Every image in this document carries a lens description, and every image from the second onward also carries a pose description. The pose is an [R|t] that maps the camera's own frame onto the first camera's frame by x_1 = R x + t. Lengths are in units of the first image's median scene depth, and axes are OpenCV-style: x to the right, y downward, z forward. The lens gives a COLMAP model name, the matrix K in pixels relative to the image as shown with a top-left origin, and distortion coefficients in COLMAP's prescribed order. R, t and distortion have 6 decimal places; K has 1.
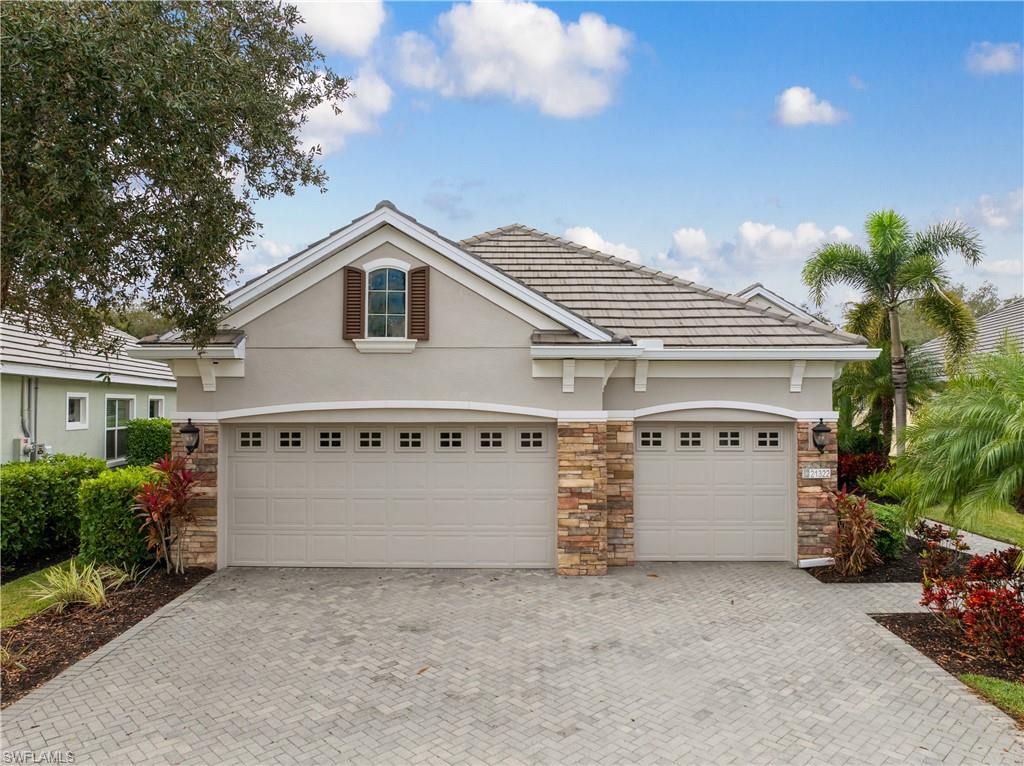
lens RADIAL K [[770.8, 0, 566.1], [0, 770.8, 365.4], [0, 0, 1]] dist [-0.044492, 0.009761]
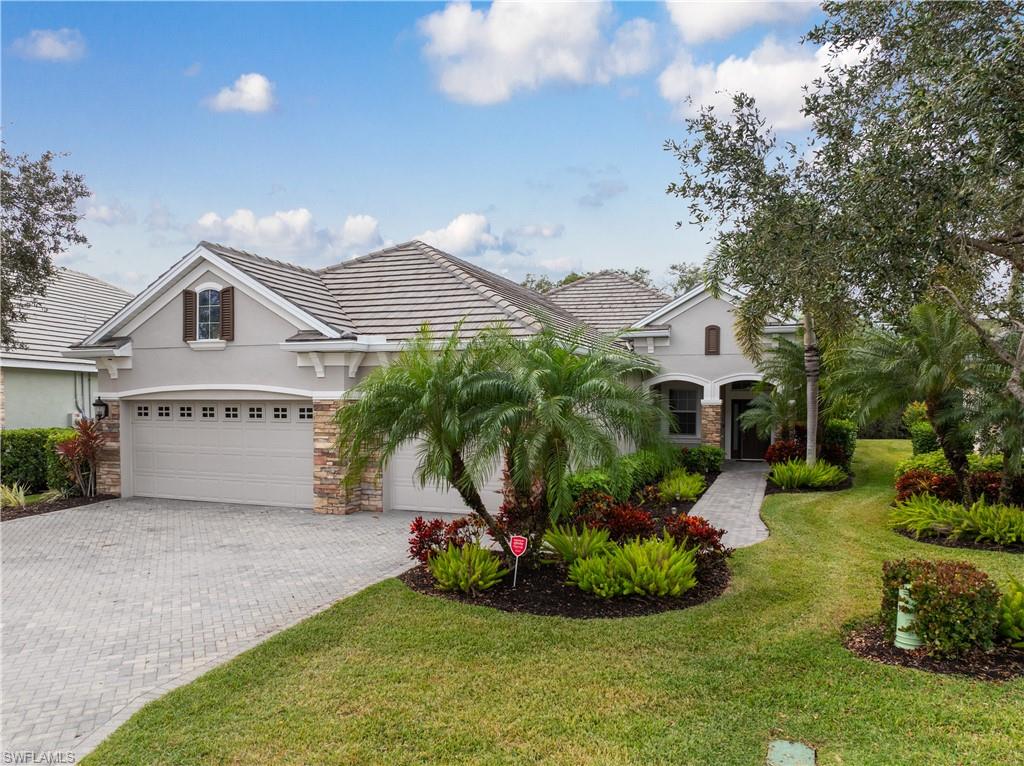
lens RADIAL K [[692.1, 0, 358.6], [0, 692.1, 413.3], [0, 0, 1]] dist [-0.021414, 0.000891]
pose [[0.929468, 0.013135, -0.368670, 0.494766], [0.014102, 0.997370, 0.071088, 0.012909], [0.368634, -0.071273, 0.926838, -0.081834]]
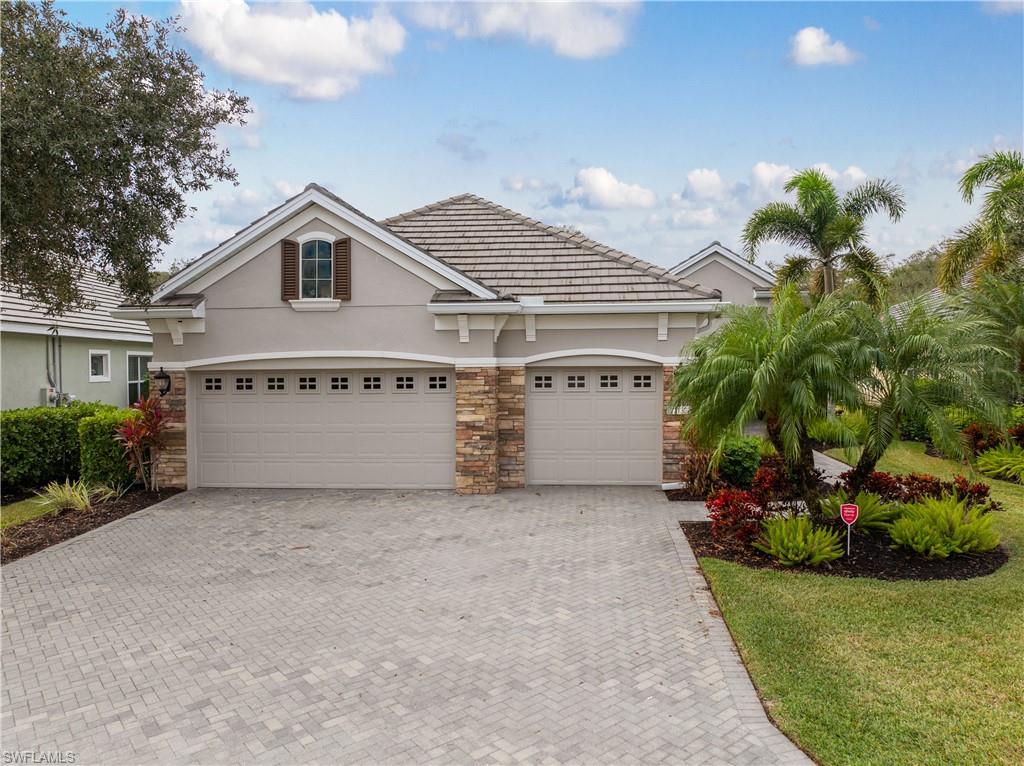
lens RADIAL K [[735.0, 0, 512.0], [0, 735.0, 366.2], [0, 0, 1]] dist [-0.036066, -0.000554]
pose [[0.996758, -0.007023, -0.080153, 0.165282], [0.011838, 0.998143, 0.059755, 0.004621], [0.079585, -0.060511, 0.994990, -0.124134]]
